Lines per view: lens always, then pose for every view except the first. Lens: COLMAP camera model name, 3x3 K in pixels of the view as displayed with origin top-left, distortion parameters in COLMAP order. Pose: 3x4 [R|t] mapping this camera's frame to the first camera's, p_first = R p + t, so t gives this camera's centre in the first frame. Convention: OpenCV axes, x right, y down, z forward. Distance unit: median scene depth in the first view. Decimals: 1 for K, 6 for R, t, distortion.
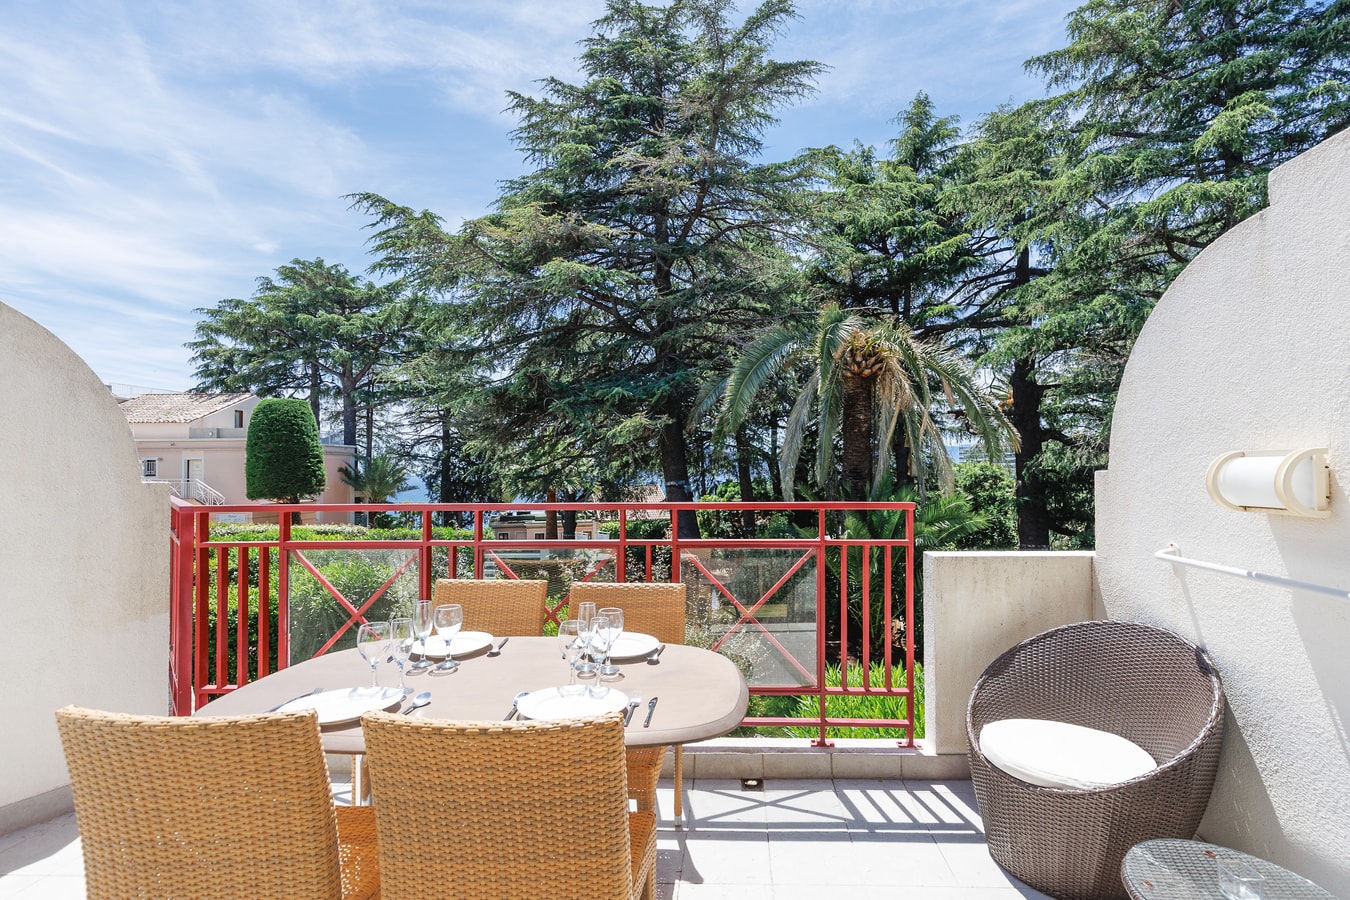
lens RADIAL K [[625.1, 0, 715.6], [0, 625.1, 460.1], [0, 0, 1]] dist [0.004991, -0.000041]
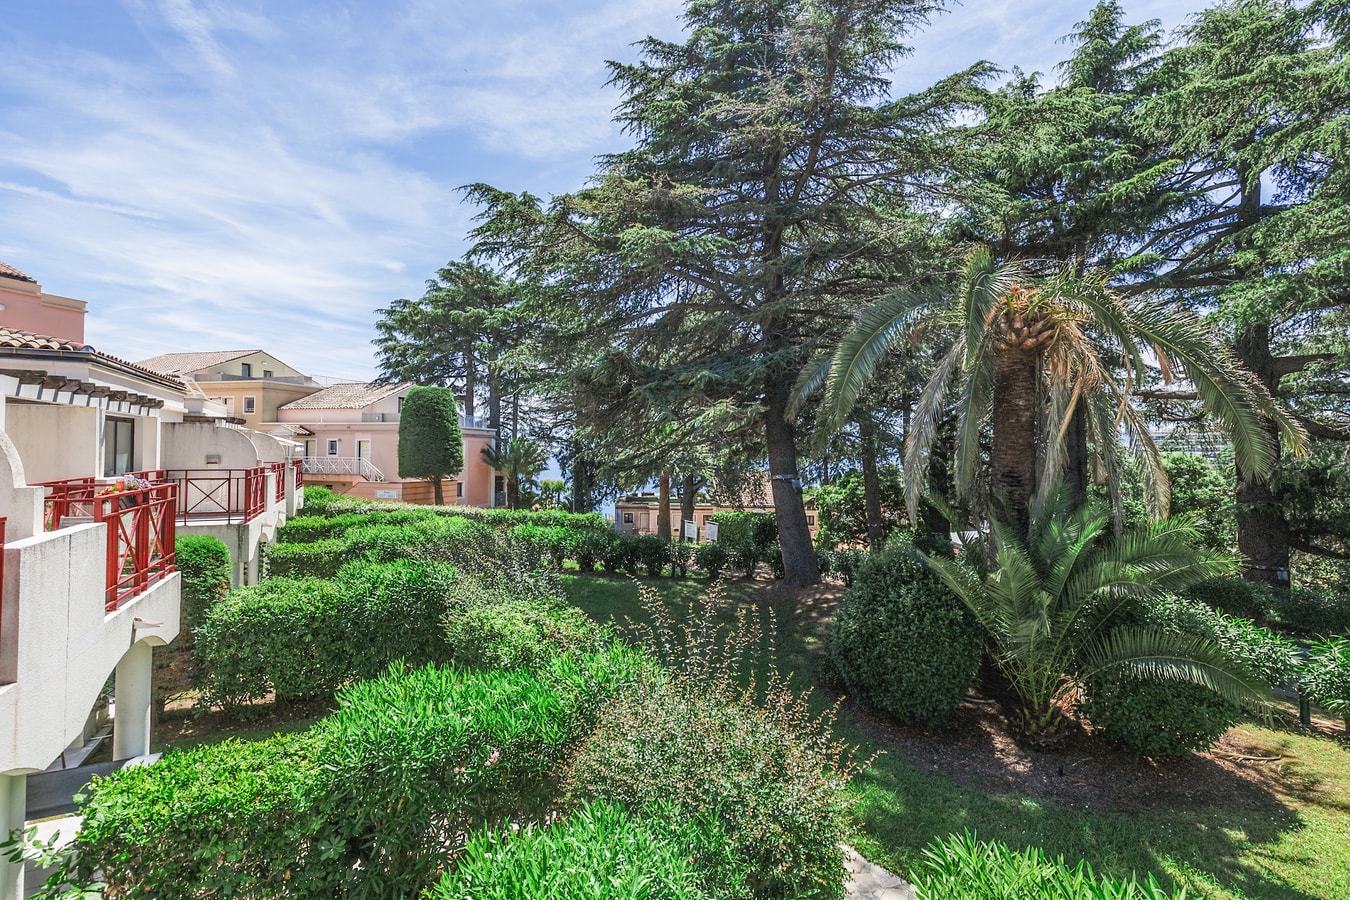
lens RADIAL K [[606.1, 0, 674.8], [0, 606.1, 439.8], [0, 0, 1]] dist [0.005482, 0.000080]
pose [[0.962073, 0.012193, -0.272518, 0.019121], [-0.013049, 0.999914, -0.001327, -0.010416], [0.272478, 0.004833, 0.962150, 0.107886]]
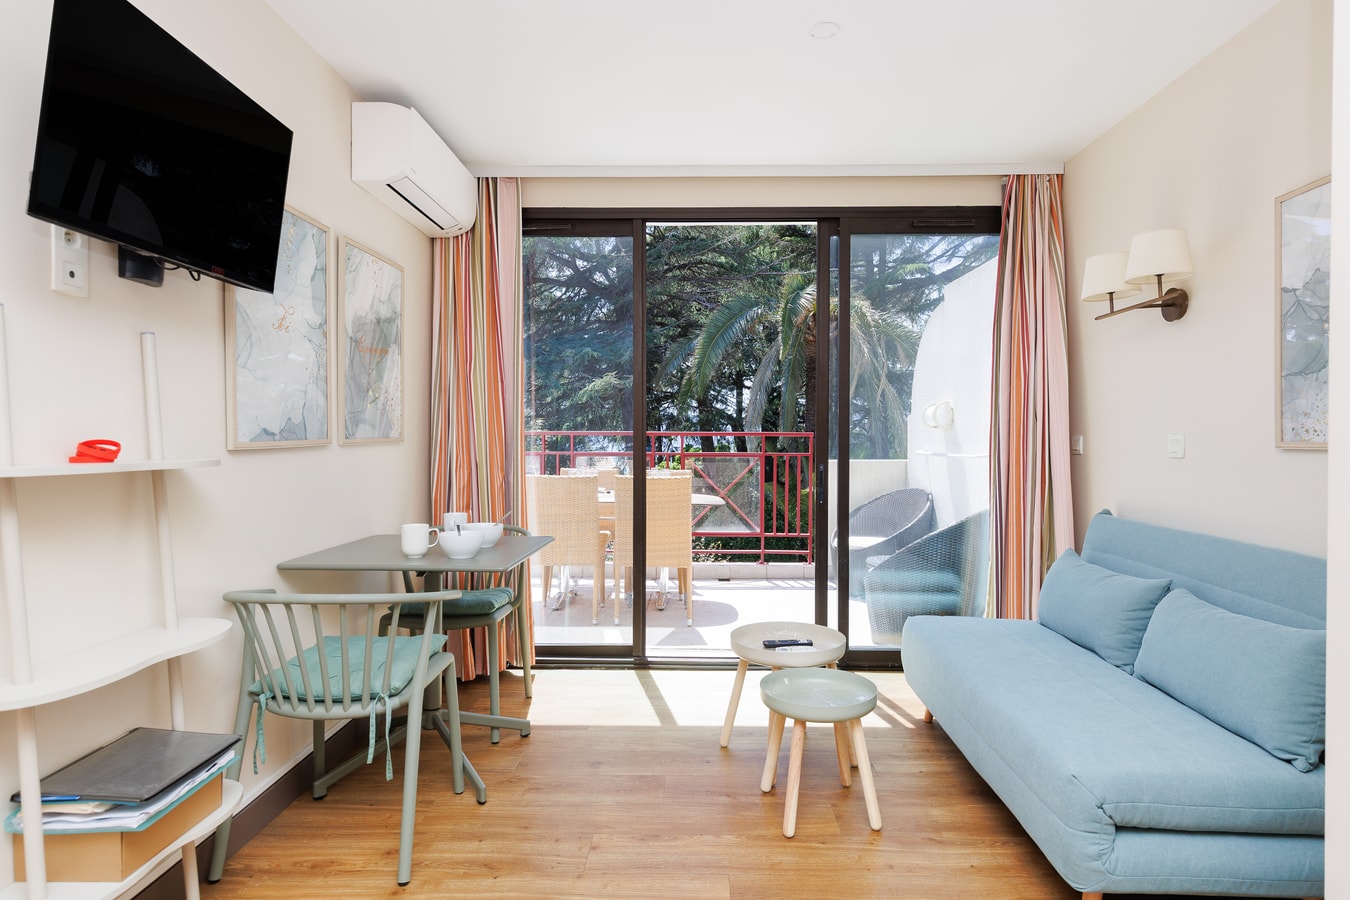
lens RADIAL K [[748.3, 0, 675.0], [0, 748.3, 450.0], [0, 0, 1]] dist [-0.000780, 0.000380]
pose [[0.999944, 0.007137, 0.007804, -0.012227], [-0.007384, 0.999459, 0.032052, 0.006262], [-0.007572, -0.032107, 0.999456, -0.139030]]
